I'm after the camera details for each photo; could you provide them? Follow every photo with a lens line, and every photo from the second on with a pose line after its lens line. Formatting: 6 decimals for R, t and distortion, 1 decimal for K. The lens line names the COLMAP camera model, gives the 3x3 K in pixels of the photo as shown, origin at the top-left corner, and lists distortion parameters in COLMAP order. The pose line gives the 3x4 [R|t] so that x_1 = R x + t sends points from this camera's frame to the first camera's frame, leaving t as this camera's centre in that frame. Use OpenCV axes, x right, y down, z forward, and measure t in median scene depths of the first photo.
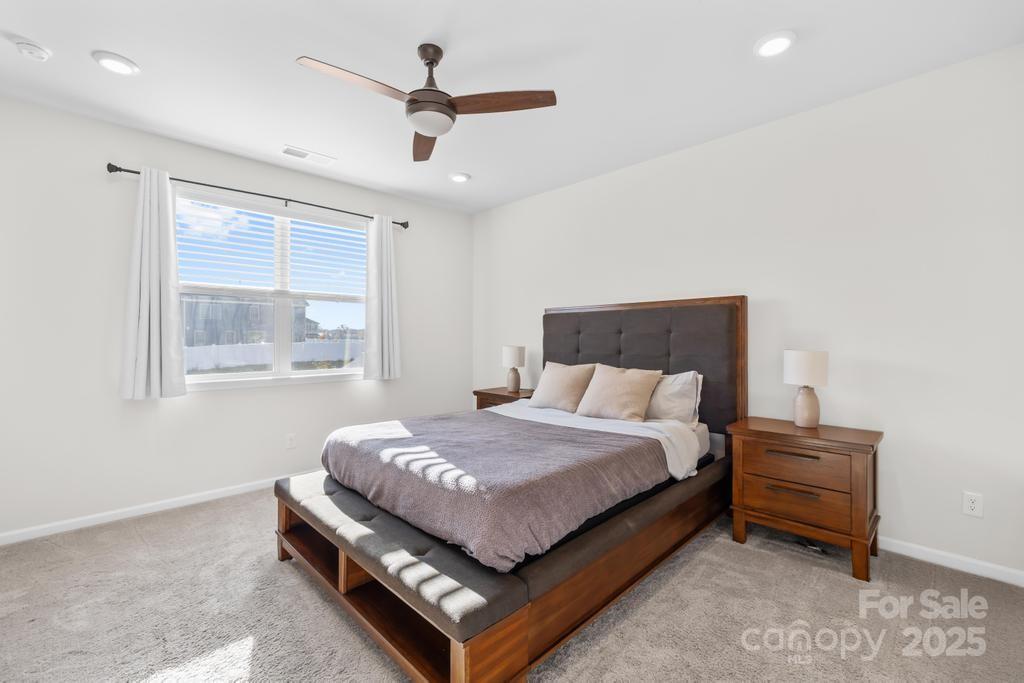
lens RADIAL K [[445.4, 0, 506.4], [0, 445.4, 338.9], [0, 0, 1]] dist [0.001207, -0.000363]
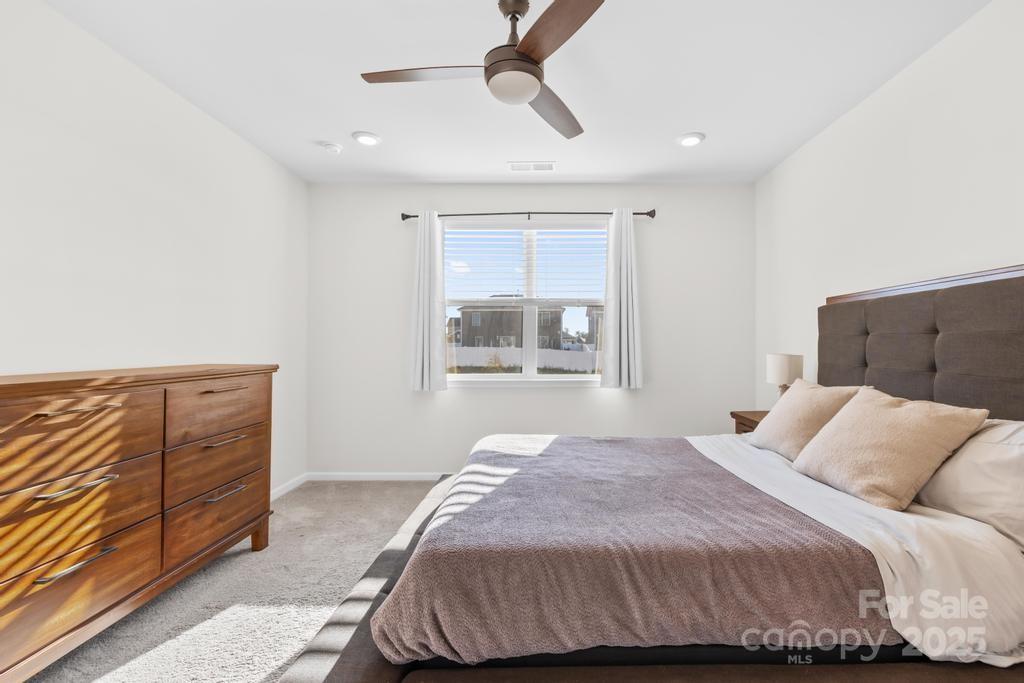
lens RADIAL K [[445.4, 0, 513.8], [0, 445.4, 344.9], [0, 0, 1]] dist [0.001207, -0.000363]
pose [[0.711125, 0.000477, -0.703065, 0.270562], [-0.000458, 1.000000, 0.000215, 0.001931], [0.703065, 0.000169, 0.711126, 0.260192]]
